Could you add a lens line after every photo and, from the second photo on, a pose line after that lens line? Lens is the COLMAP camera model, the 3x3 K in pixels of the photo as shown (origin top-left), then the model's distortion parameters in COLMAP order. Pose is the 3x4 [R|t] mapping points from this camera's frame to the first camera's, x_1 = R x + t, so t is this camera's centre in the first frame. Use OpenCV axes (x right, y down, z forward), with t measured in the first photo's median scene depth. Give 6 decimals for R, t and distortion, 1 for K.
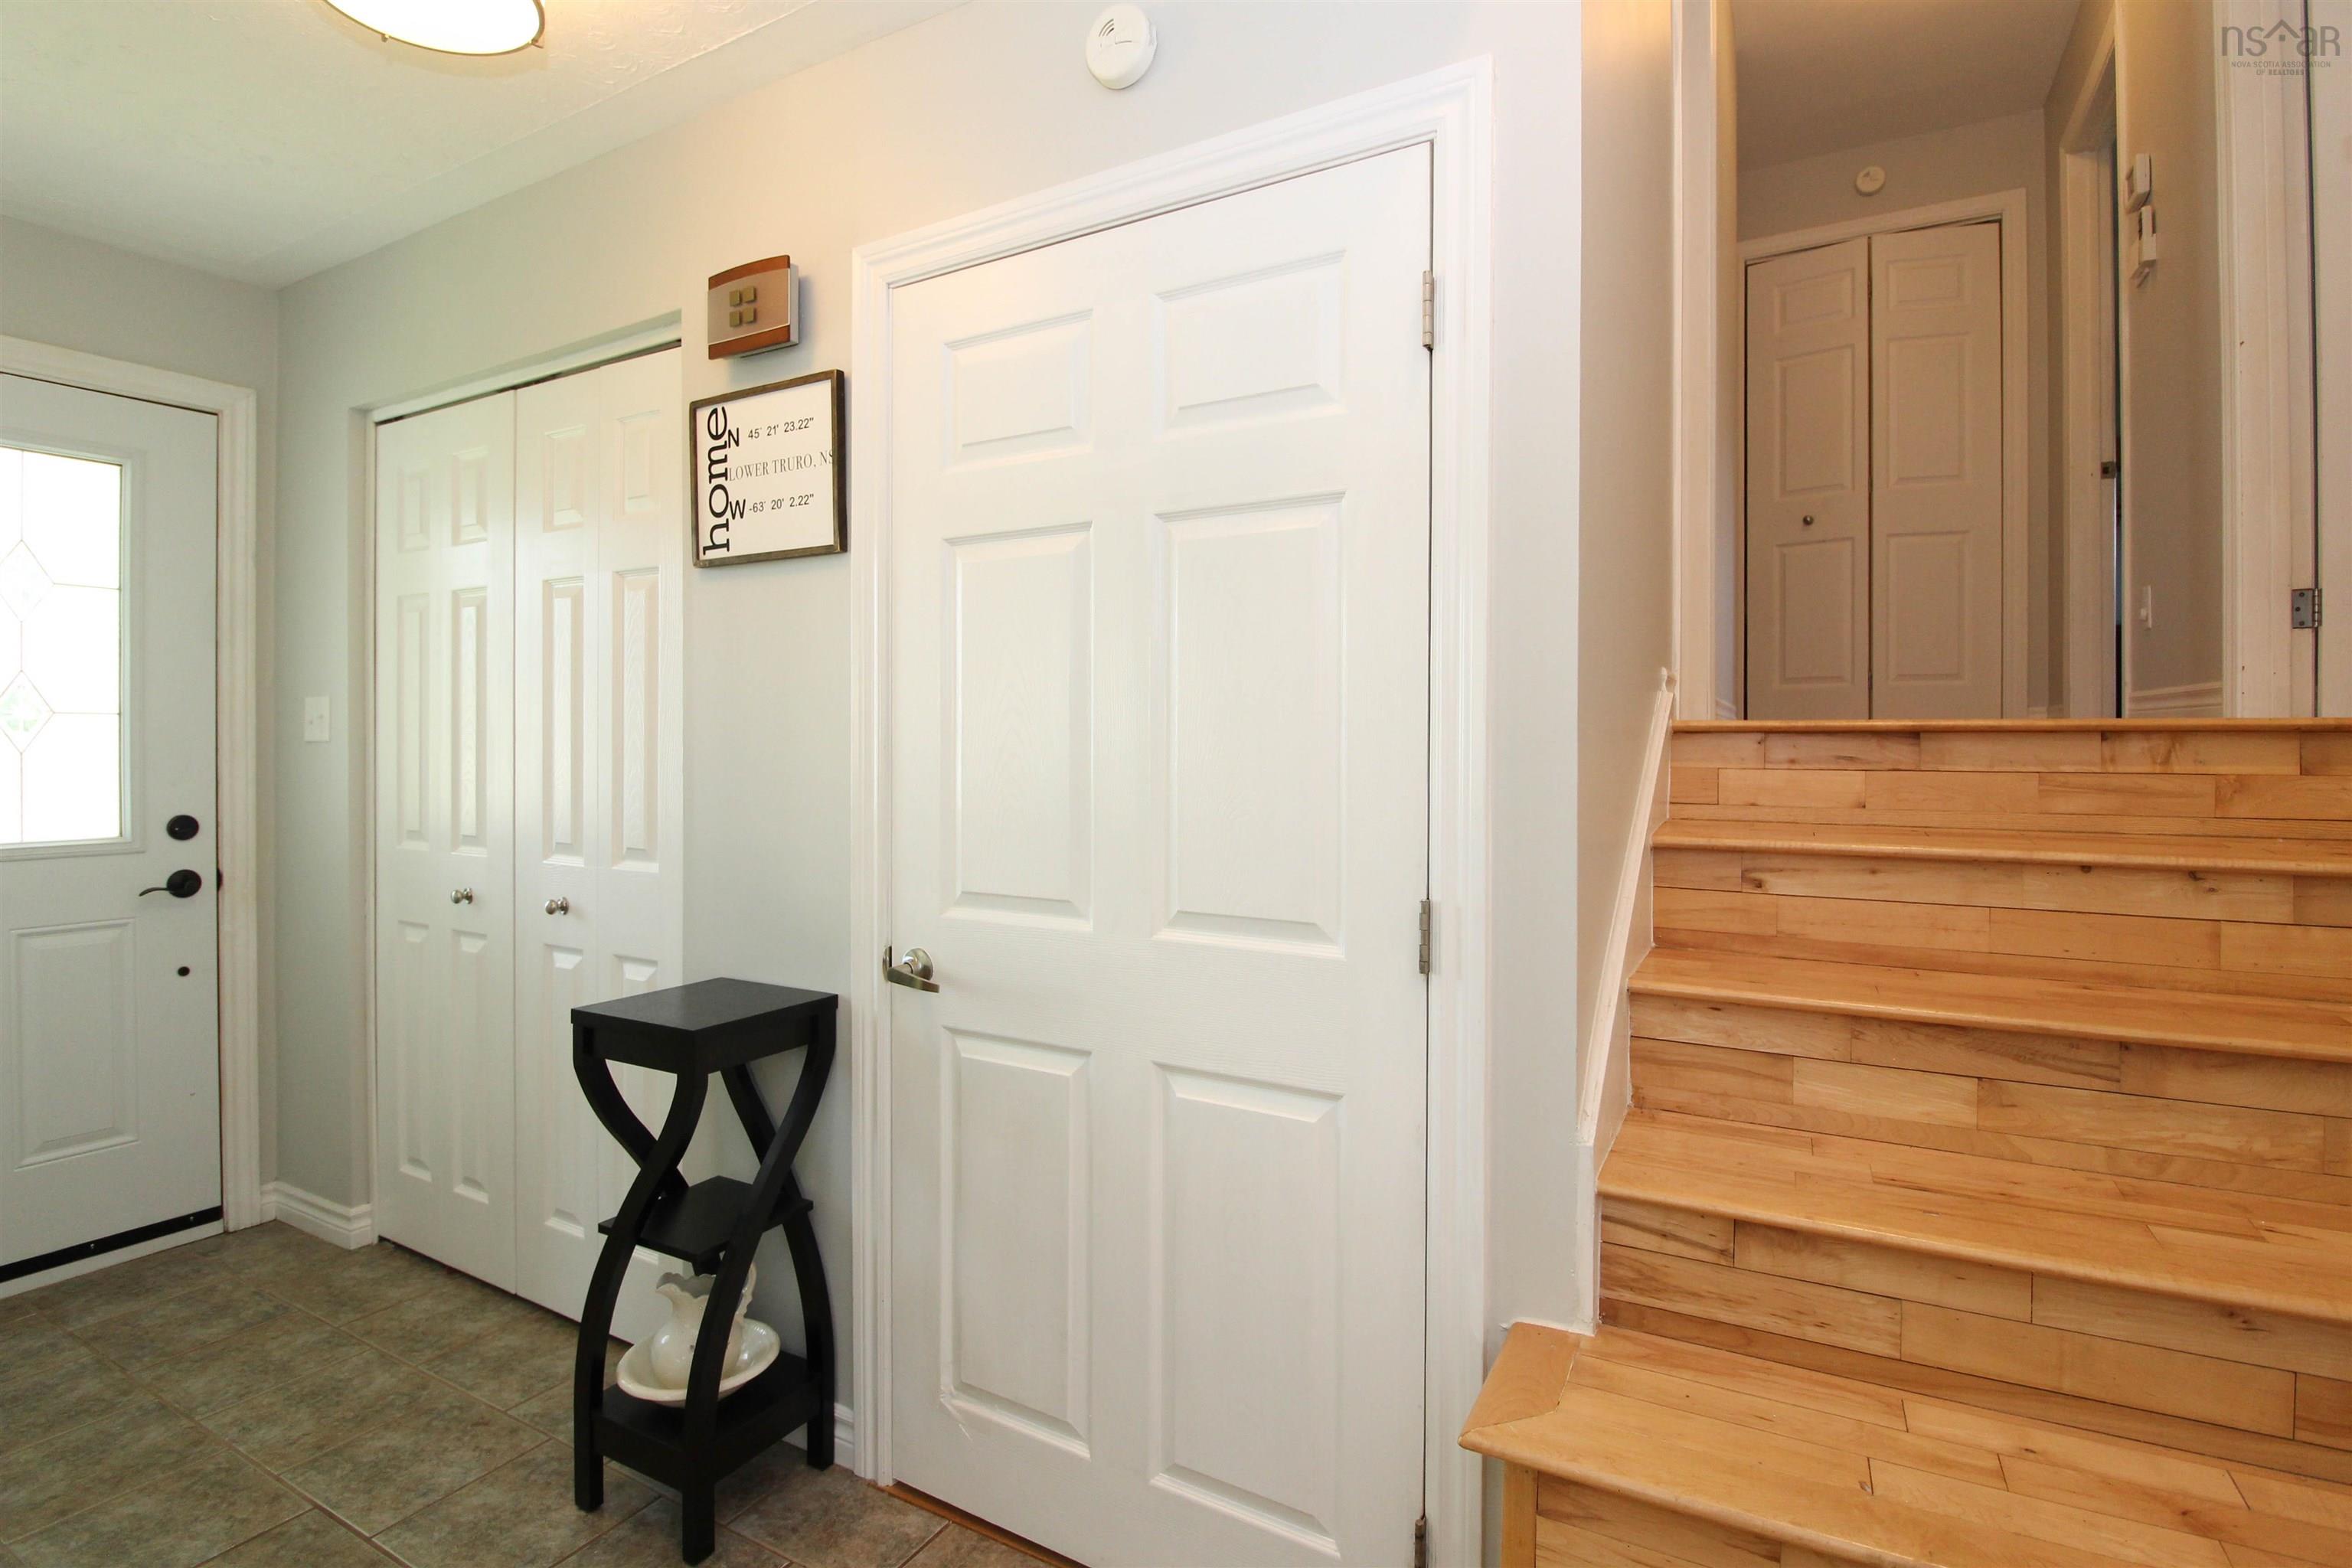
lens RADIAL K [[1143.0, 0, 1175.8], [0, 1143.0, 744.4], [0, 0, 1]] dist [-0.020060, -0.000767]
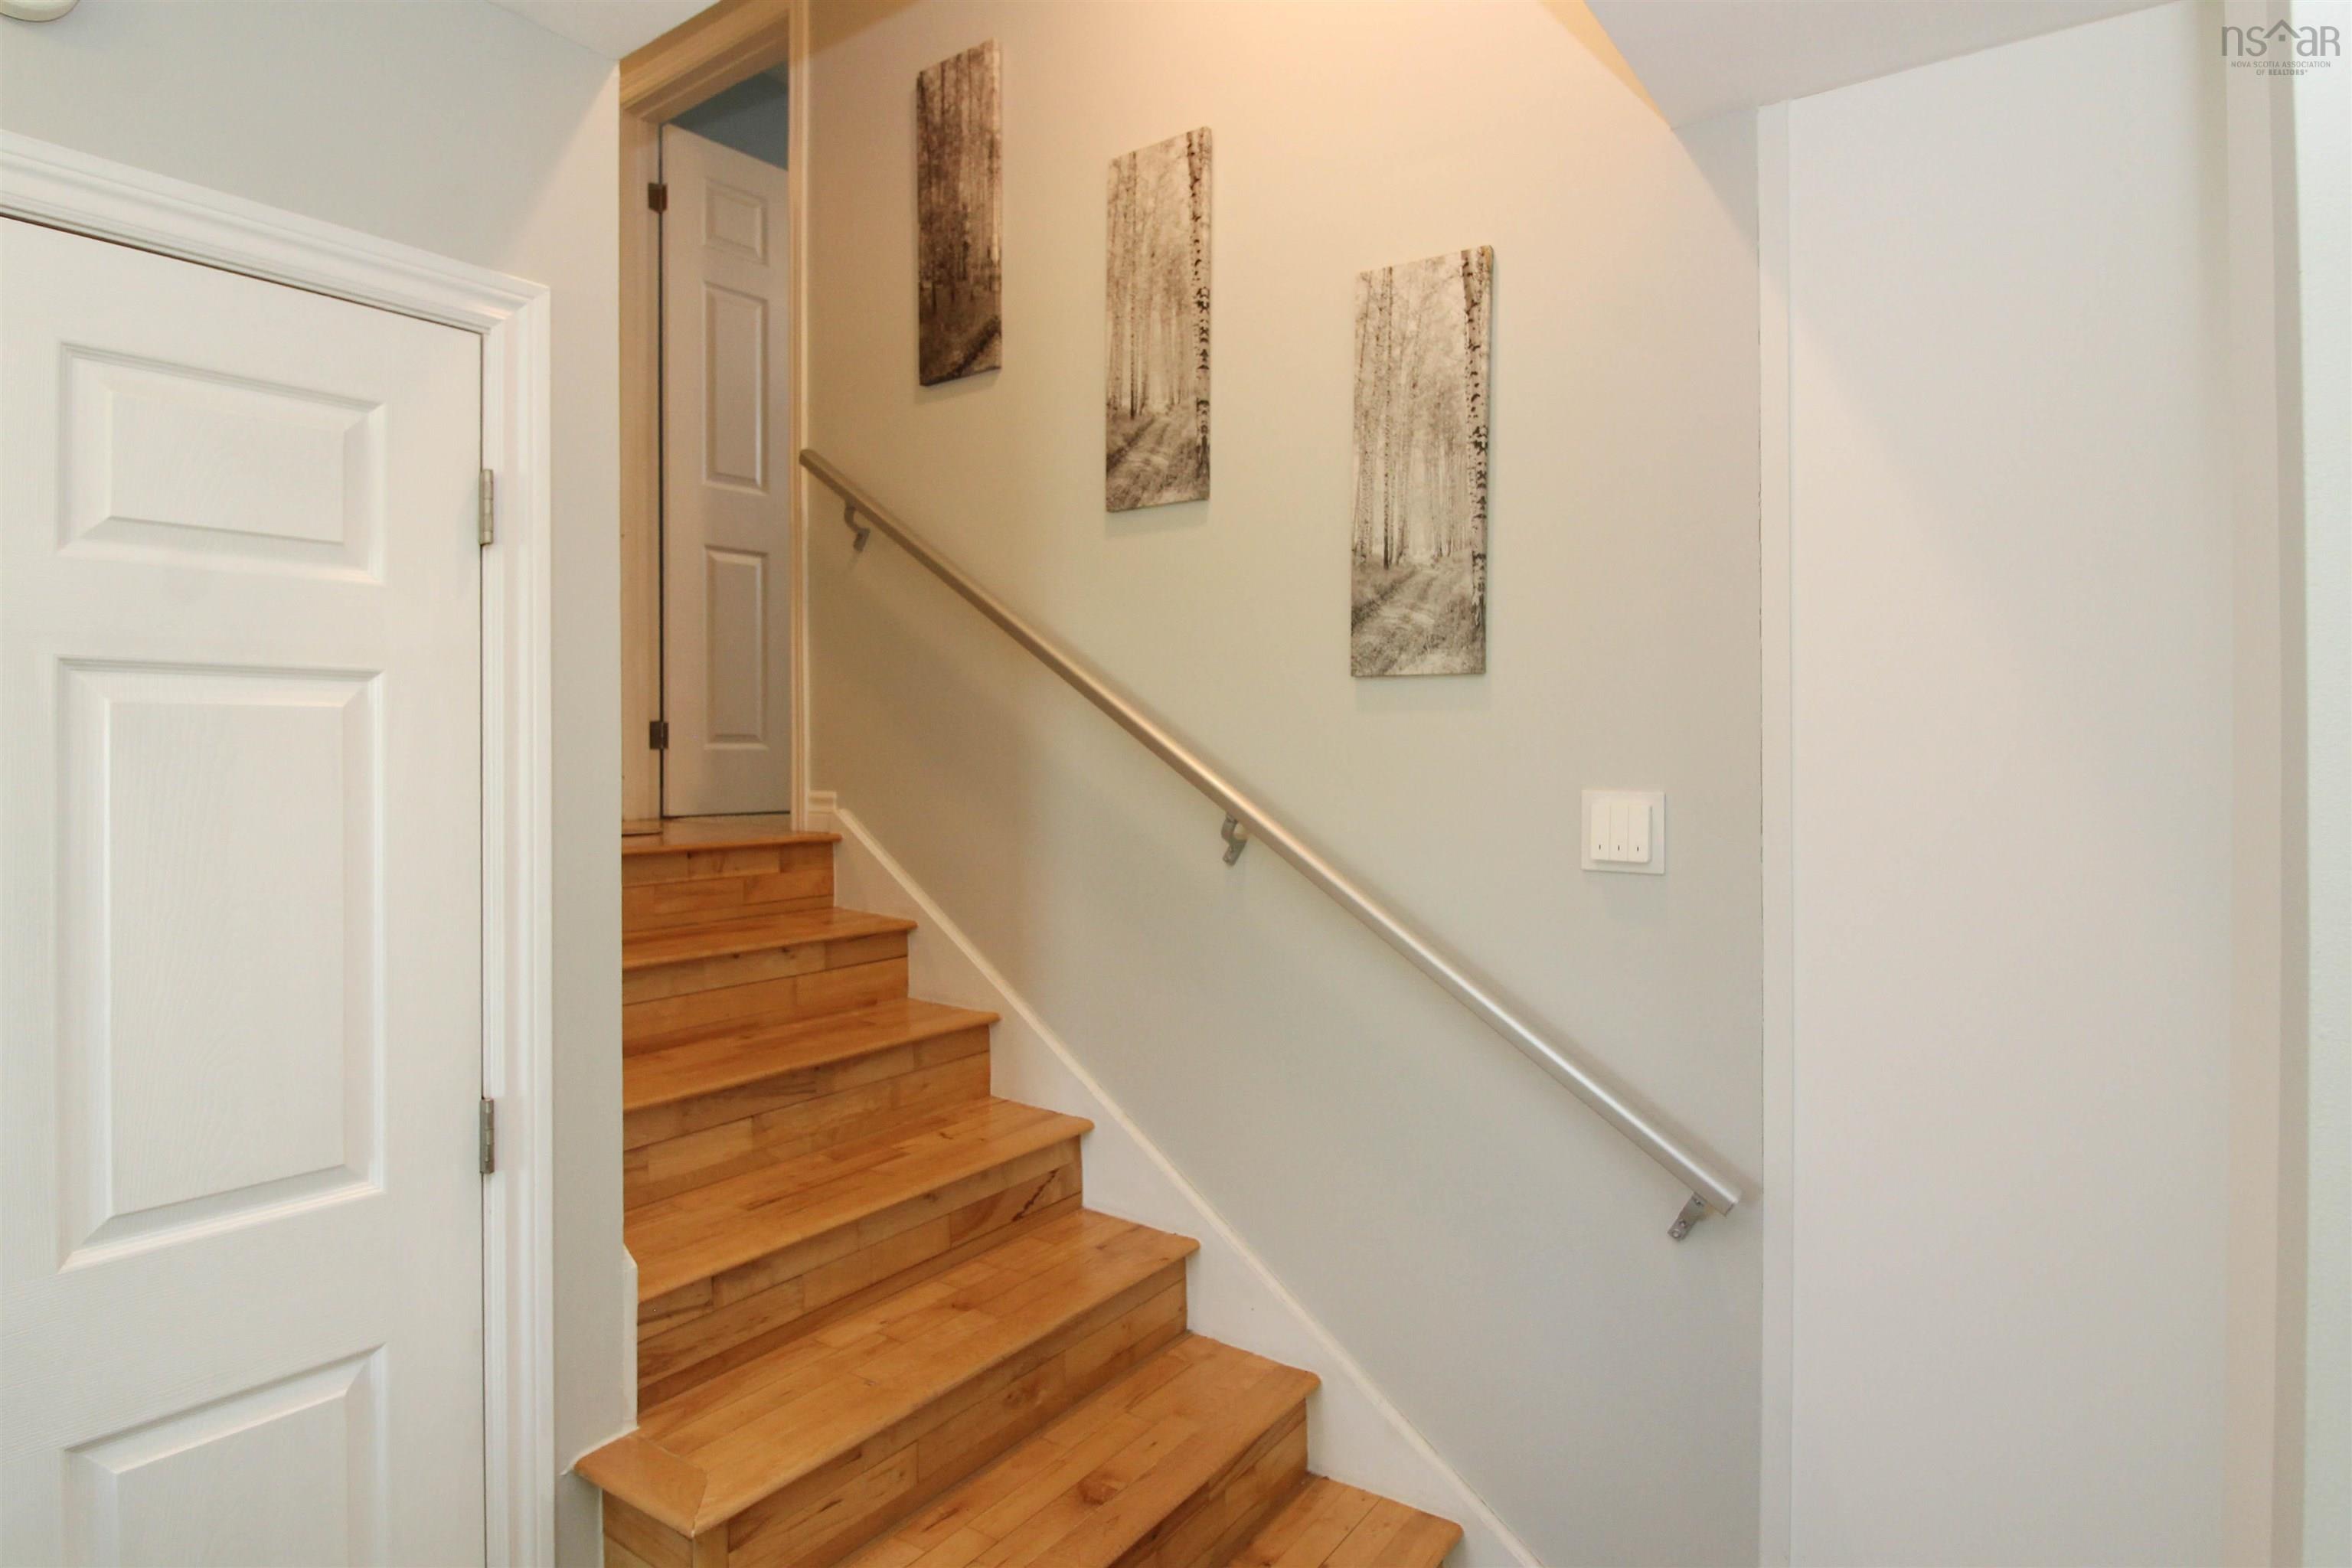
lens RADIAL K [[1264.4, 0, 1176.0], [0, 1264.4, 748.3], [0, 0, 1]] dist [-0.001942, -0.000714]
pose [[0.116421, -0.000632, 0.993200, -0.867464], [0.006007, 0.999982, -0.000068, -0.178806], [-0.993182, 0.005974, 0.116423, 0.289662]]
